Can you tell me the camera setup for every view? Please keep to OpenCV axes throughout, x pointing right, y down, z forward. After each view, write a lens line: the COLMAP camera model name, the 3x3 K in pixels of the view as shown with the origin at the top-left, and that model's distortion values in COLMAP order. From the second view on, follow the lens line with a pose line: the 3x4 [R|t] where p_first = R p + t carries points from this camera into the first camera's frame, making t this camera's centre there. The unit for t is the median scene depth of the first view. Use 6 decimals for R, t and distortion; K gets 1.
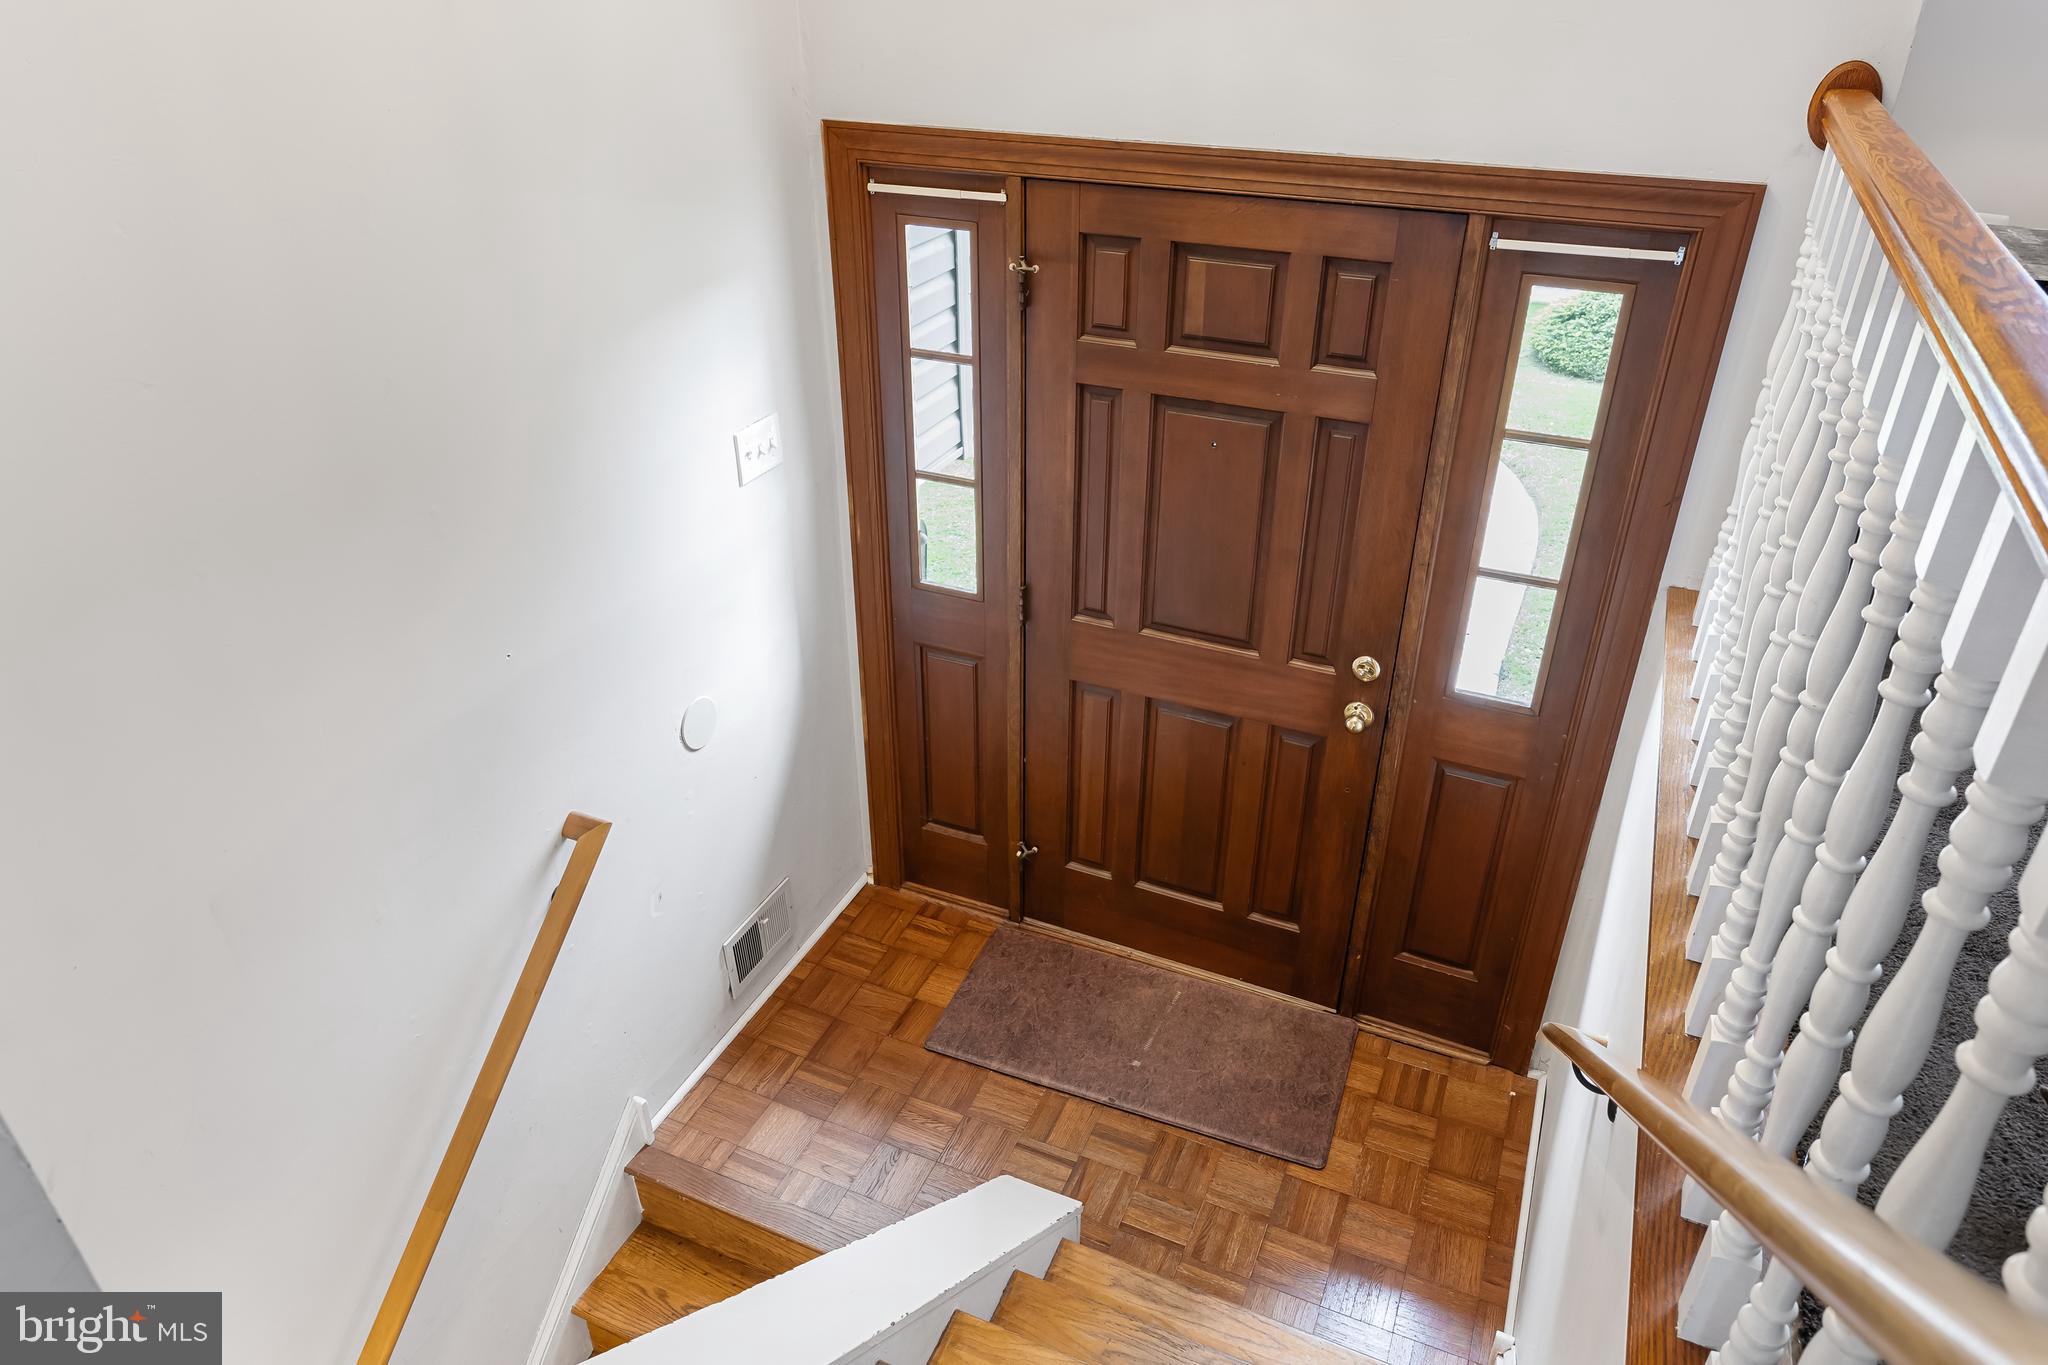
lens RADIAL K [[1337.1, 0, 1021.3], [0, 1337.1, 679.5], [0, 0, 1]] dist [0.002265, 0.000788]
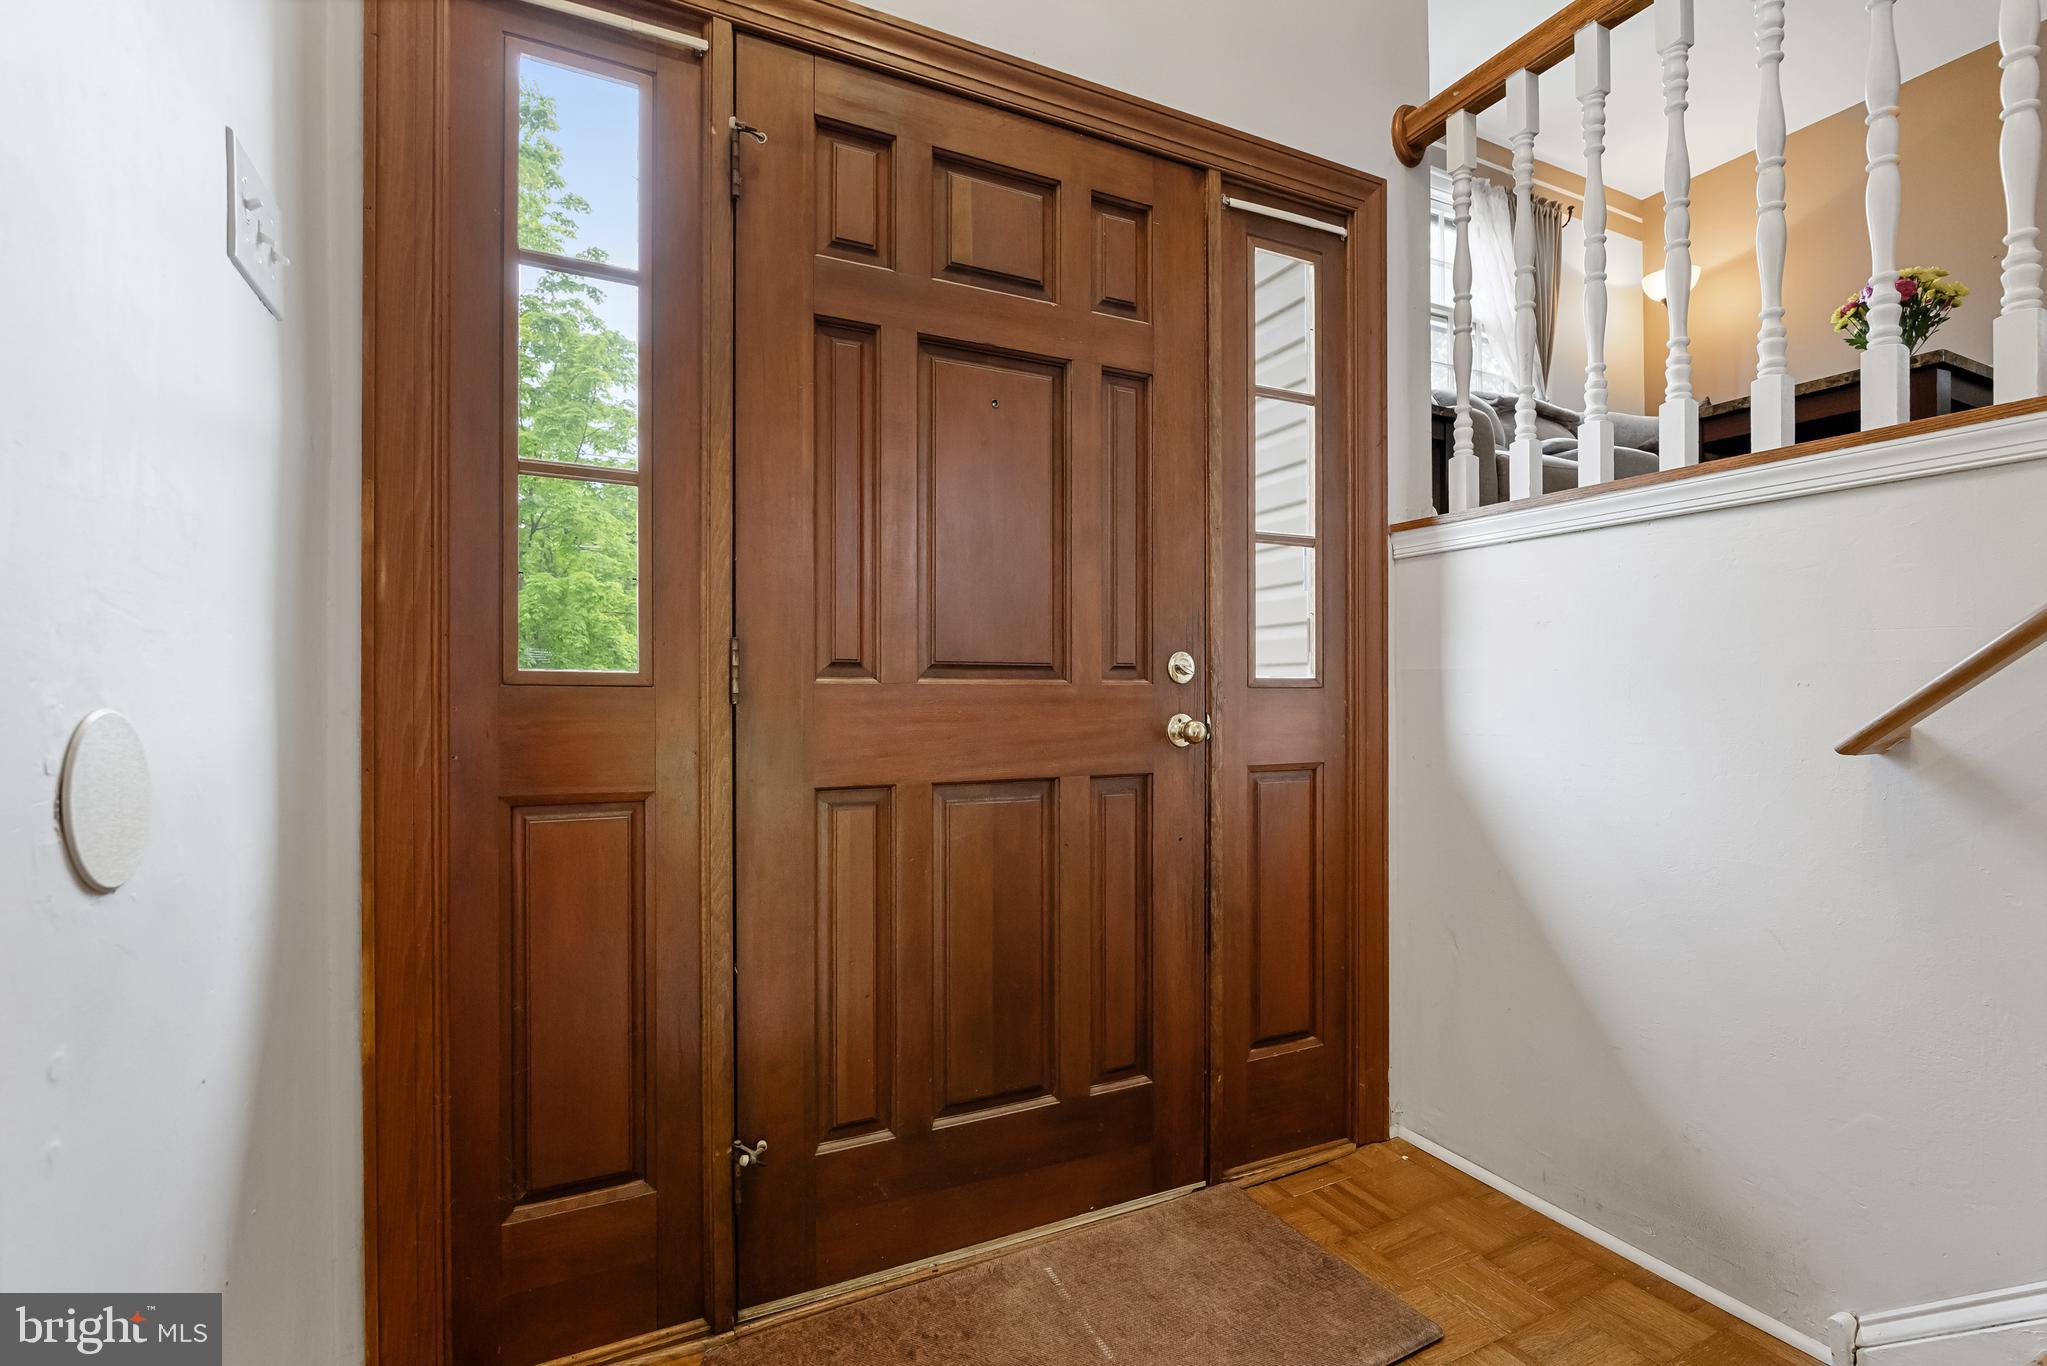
lens RADIAL K [[928.8, 0, 1027.5], [0, 928.8, 690.4], [0, 0, 1]] dist [-0.012929, -0.000078]
pose [[0.638274, -0.002010, 0.769807, -0.265254], [0.389321, 0.863527, -0.320545, 0.156396], [-0.664105, 0.504298, 0.551950, 0.731802]]
